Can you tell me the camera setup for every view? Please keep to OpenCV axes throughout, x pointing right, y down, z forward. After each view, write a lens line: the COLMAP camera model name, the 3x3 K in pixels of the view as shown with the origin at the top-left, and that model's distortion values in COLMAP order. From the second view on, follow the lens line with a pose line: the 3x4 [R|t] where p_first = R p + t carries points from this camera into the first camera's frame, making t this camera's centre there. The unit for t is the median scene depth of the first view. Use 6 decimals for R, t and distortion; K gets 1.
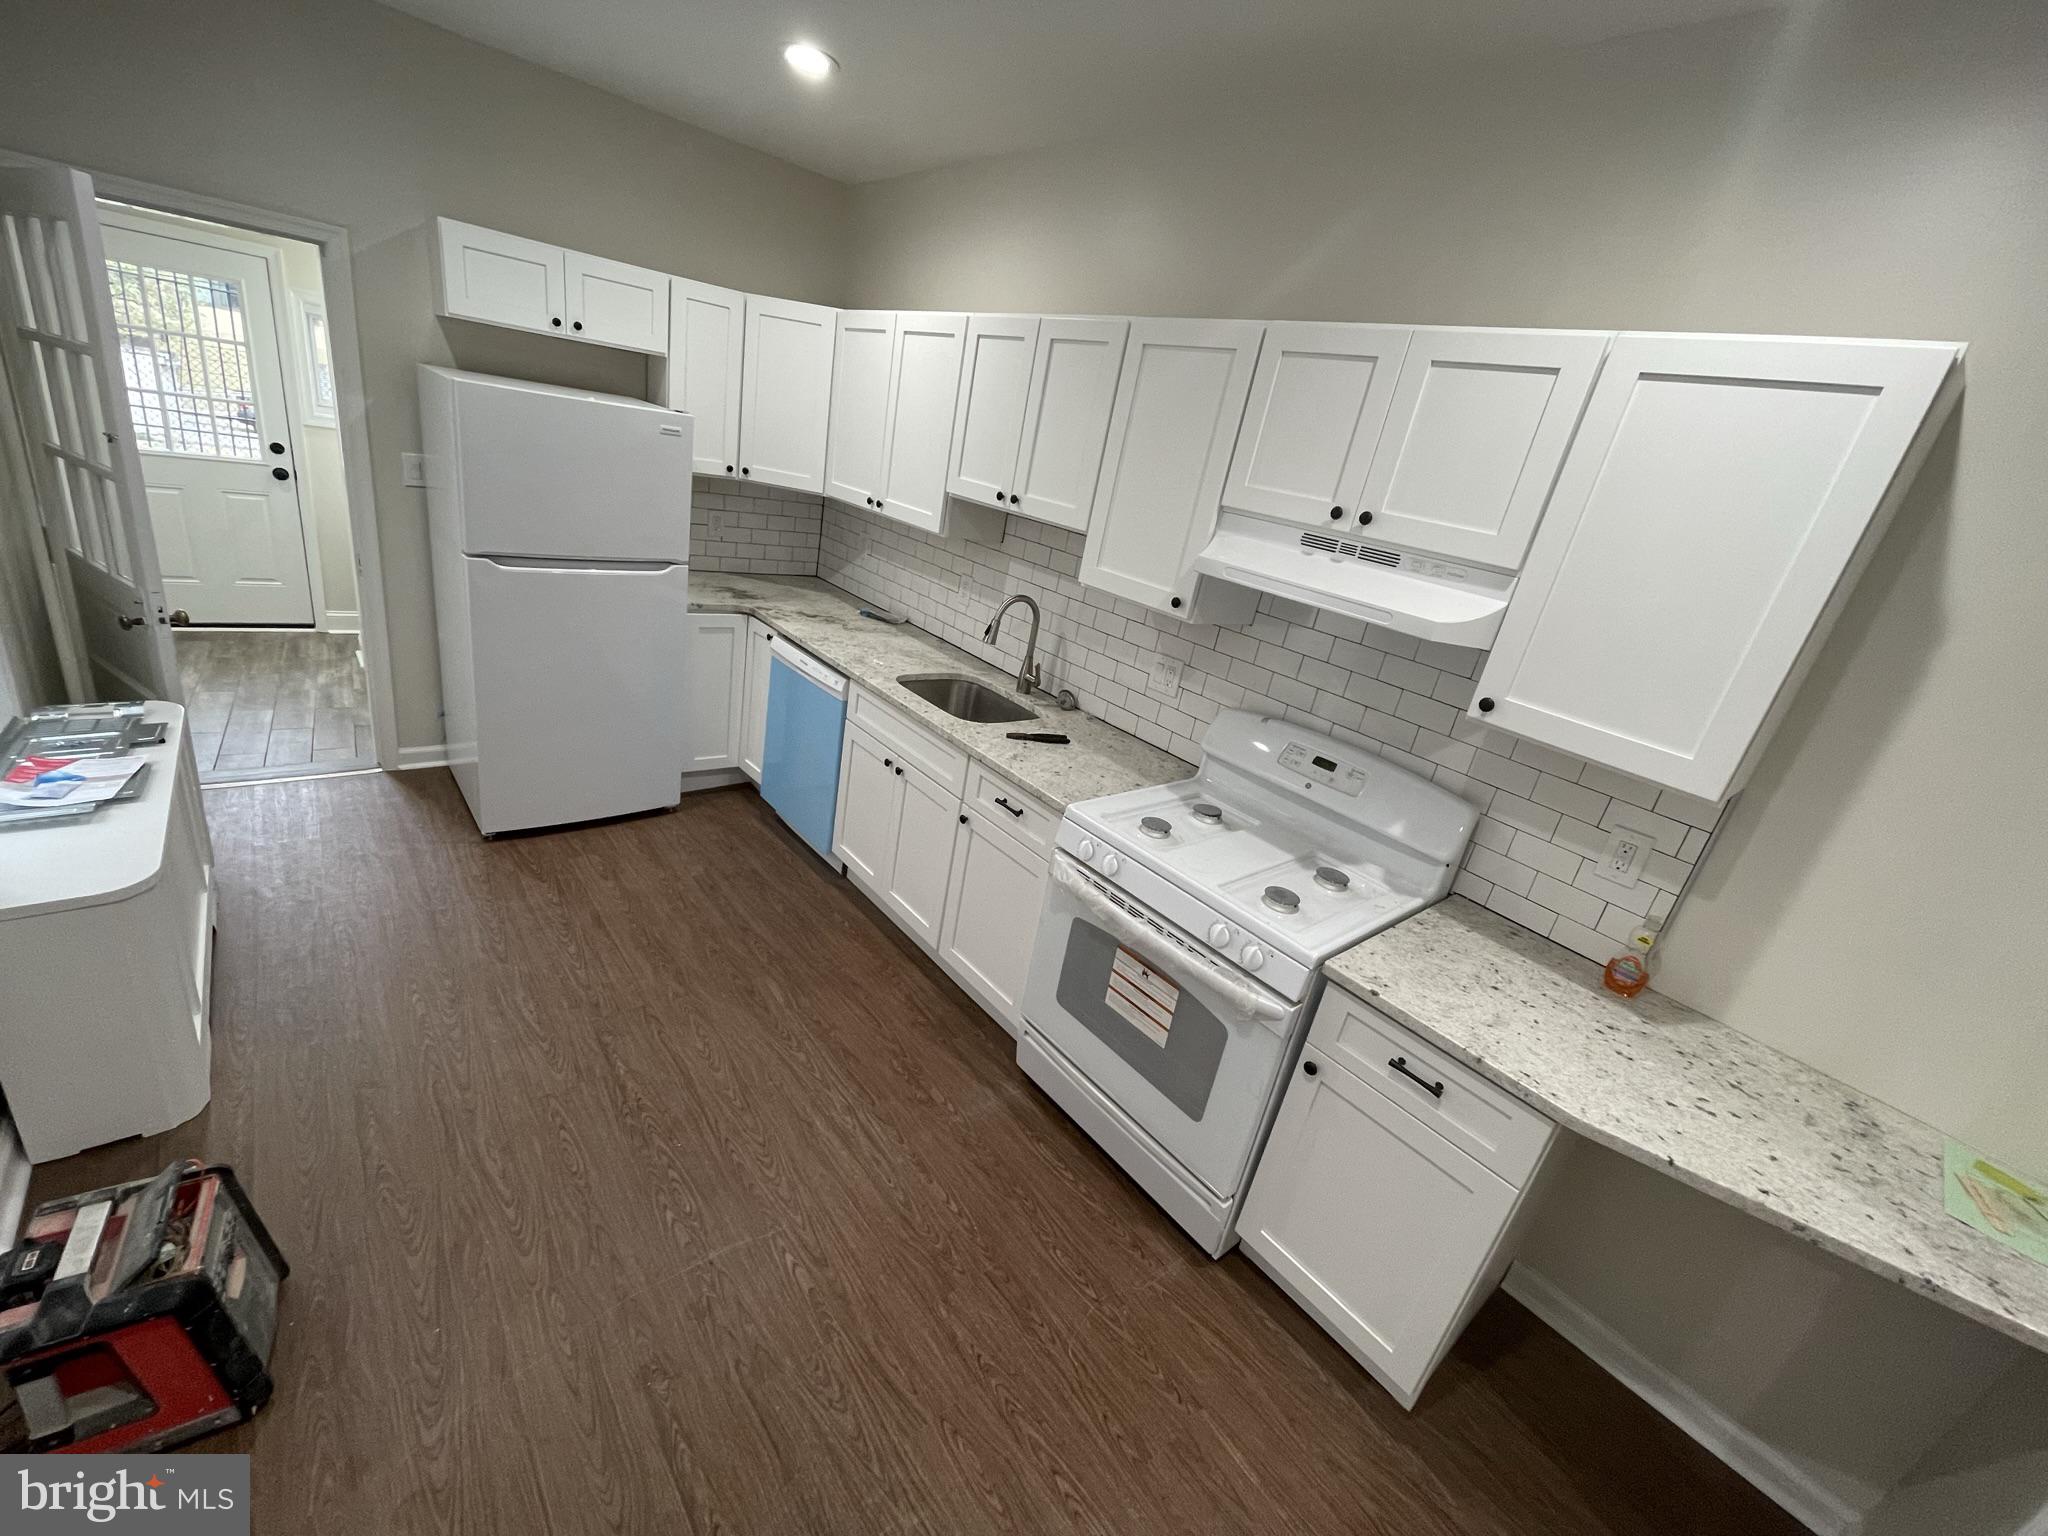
lens RADIAL K [[831.0, 0, 1025.2], [0, 831.0, 769.2], [0, 0, 1]] dist [0.004307, -0.002133]
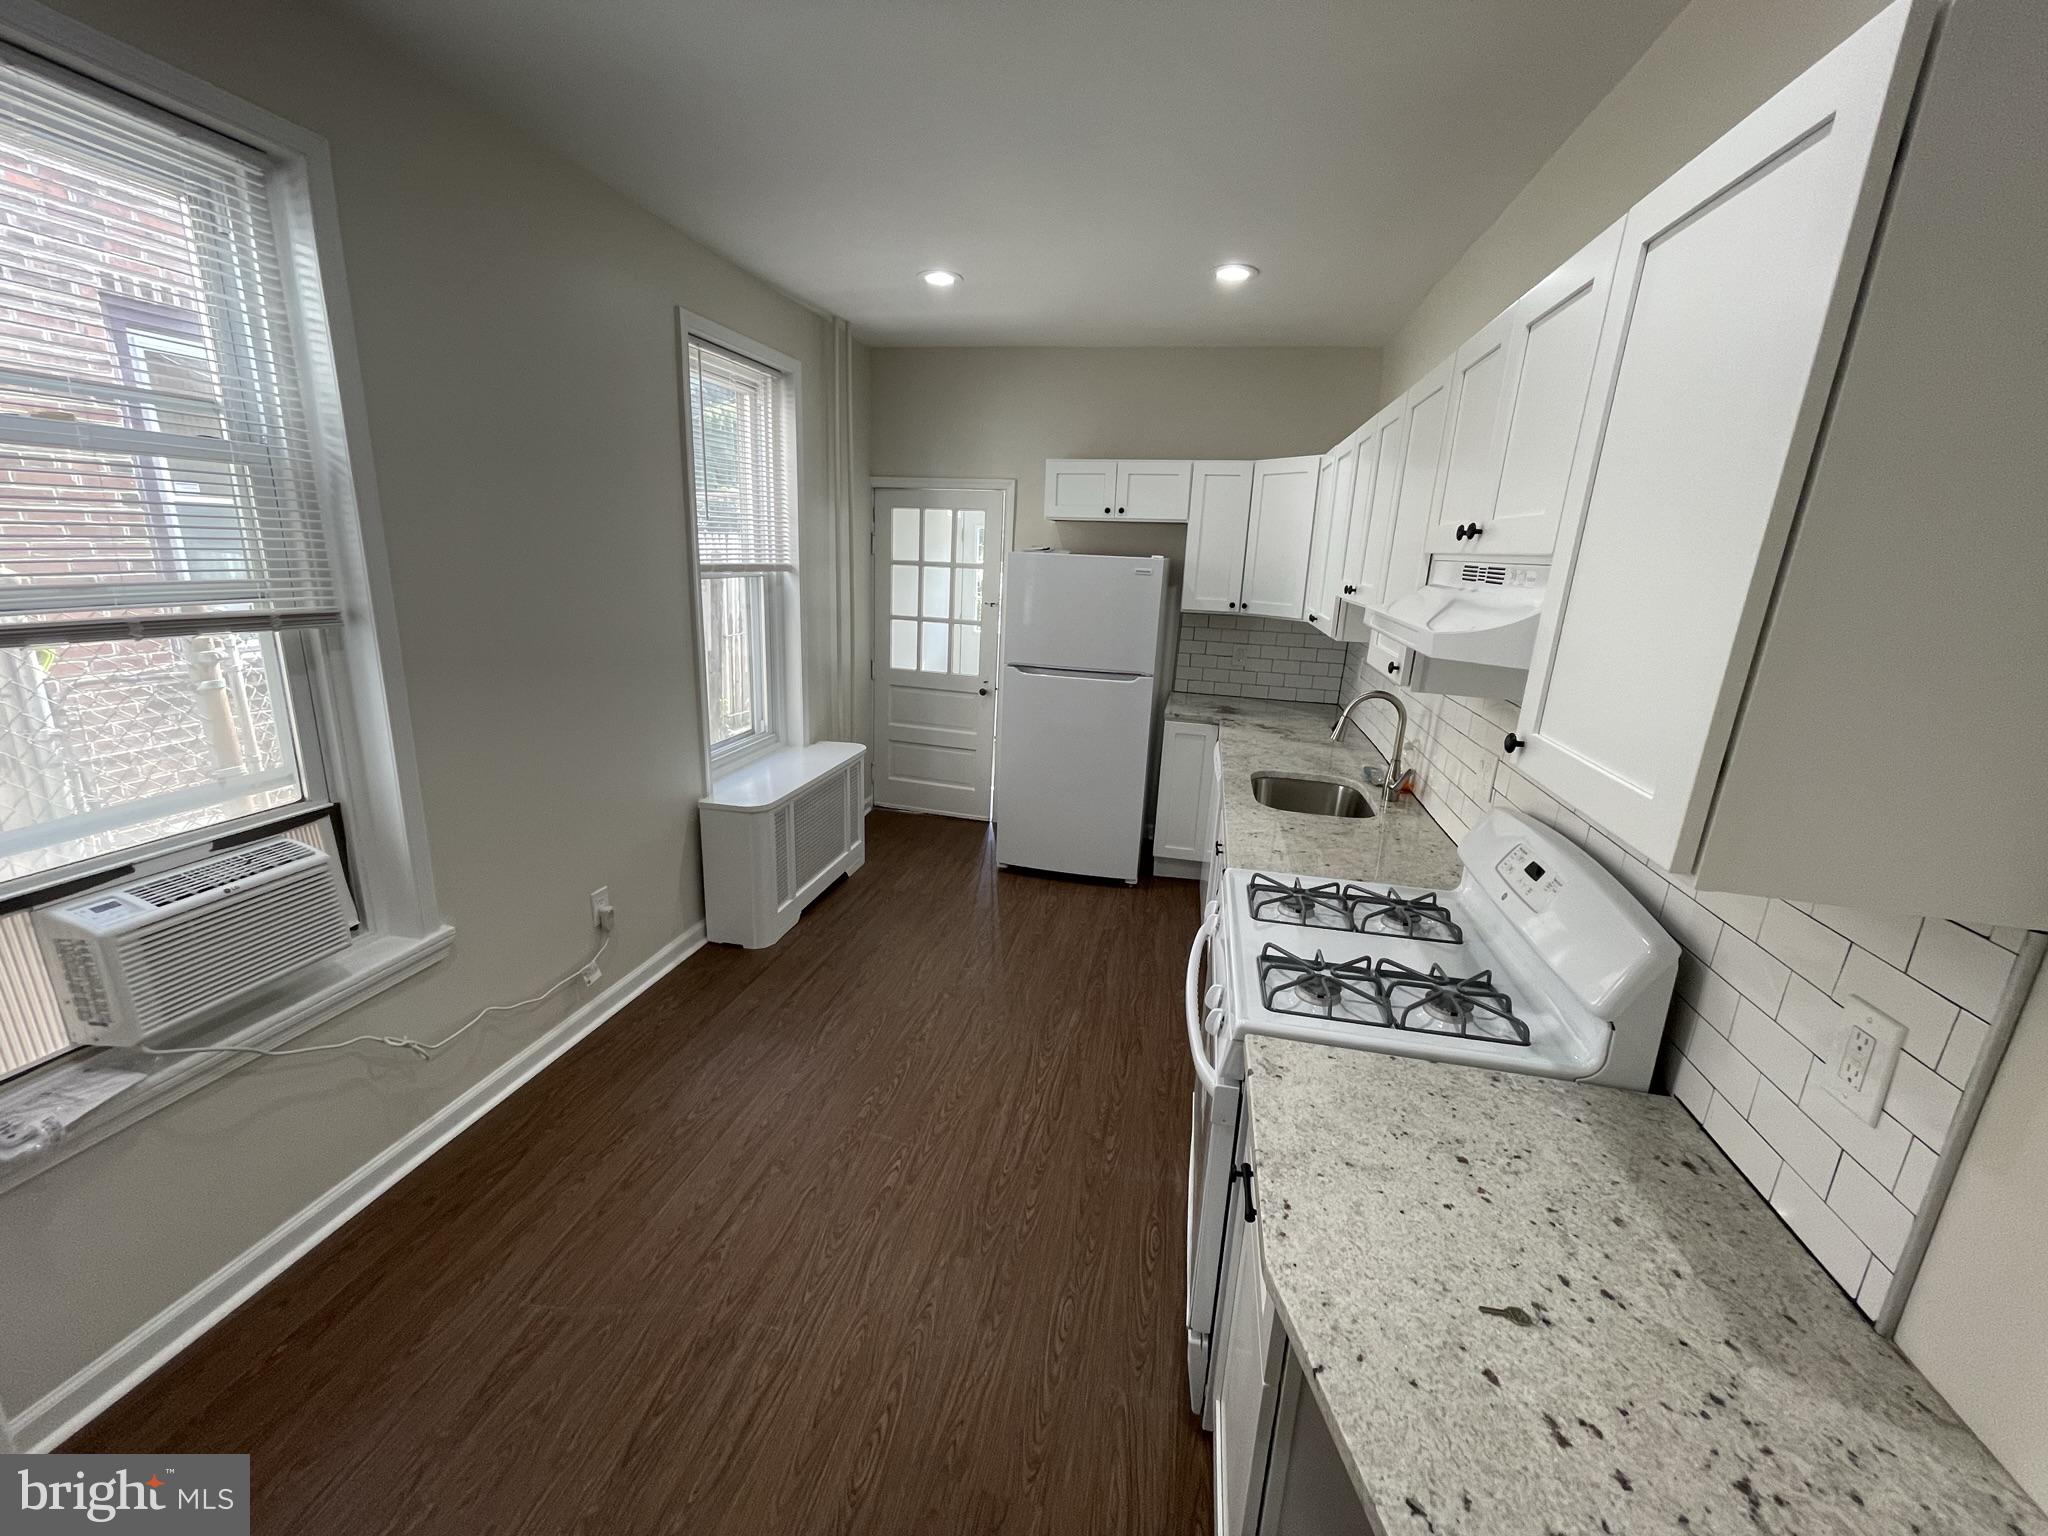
lens RADIAL K [[831.0, 0, 1010.2], [0, 831.0, 771.7], [0, 0, 1]] dist [0.004307, -0.002133]
pose [[0.605620, 0.063852, -0.793188, 0.718244], [-0.231415, 0.967827, -0.098781, 0.095481], [0.761362, 0.243380, 0.600911, 0.216717]]
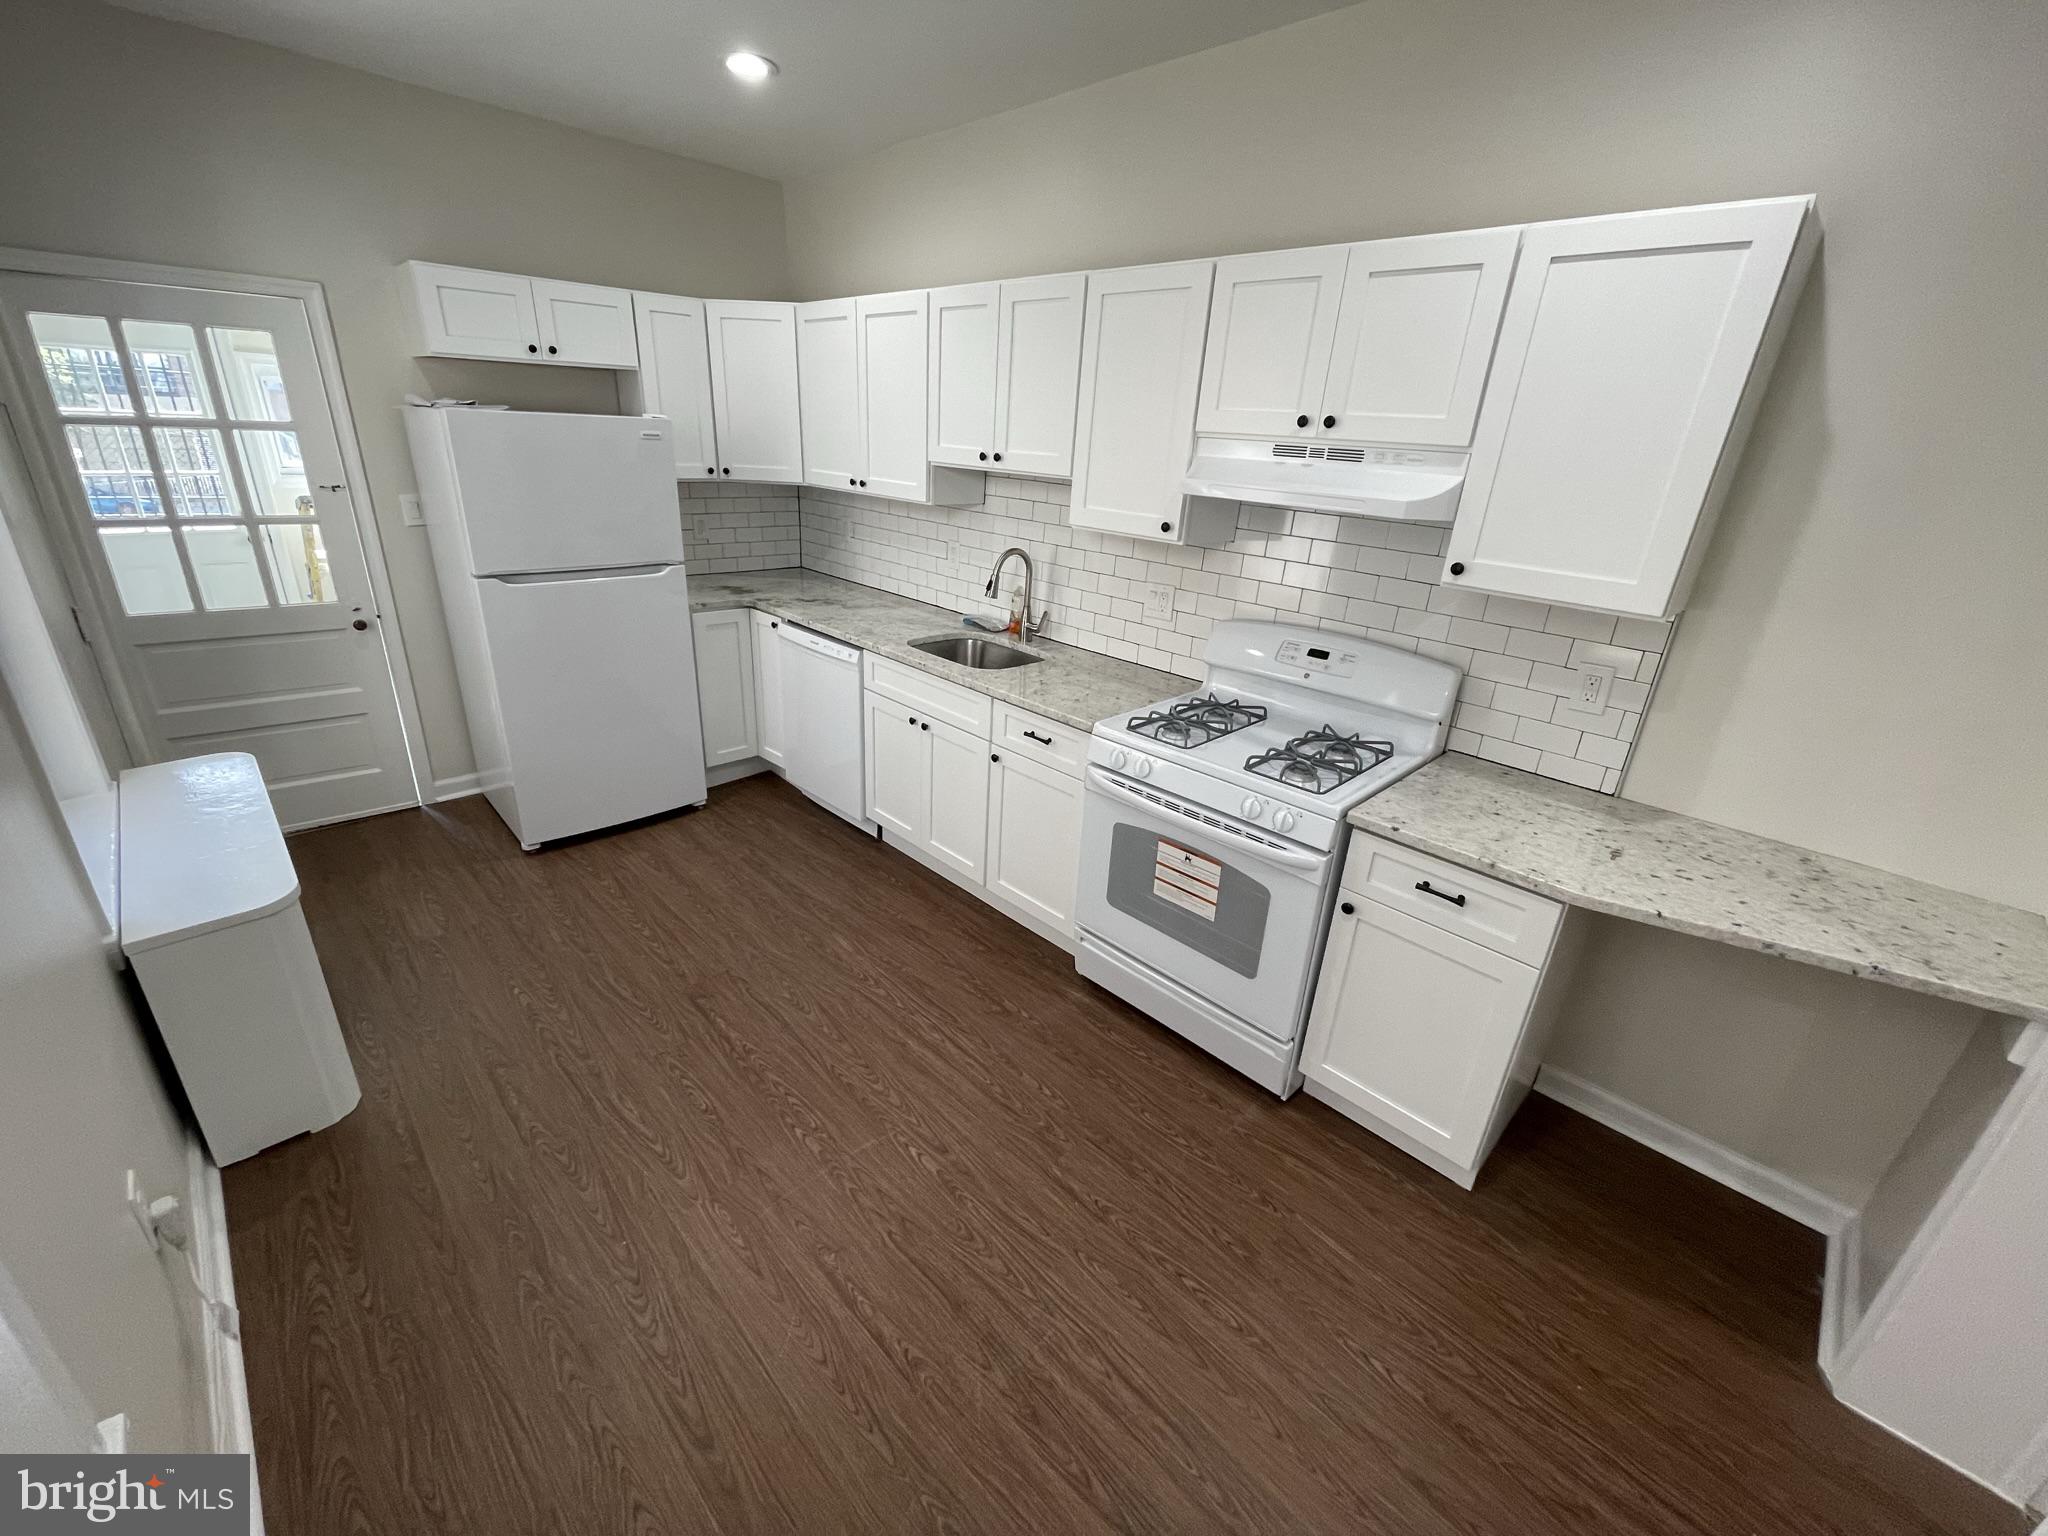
lens RADIAL K [[831.0, 0, 1026.6], [0, 831.0, 767.9], [0, 0, 1]] dist [0.004307, -0.002133]
pose [[0.989388, -0.142646, 0.027650, -0.083516], [0.142025, 0.989590, 0.023265, 0.069231], [-0.030681, -0.019091, 0.999347, -0.106181]]
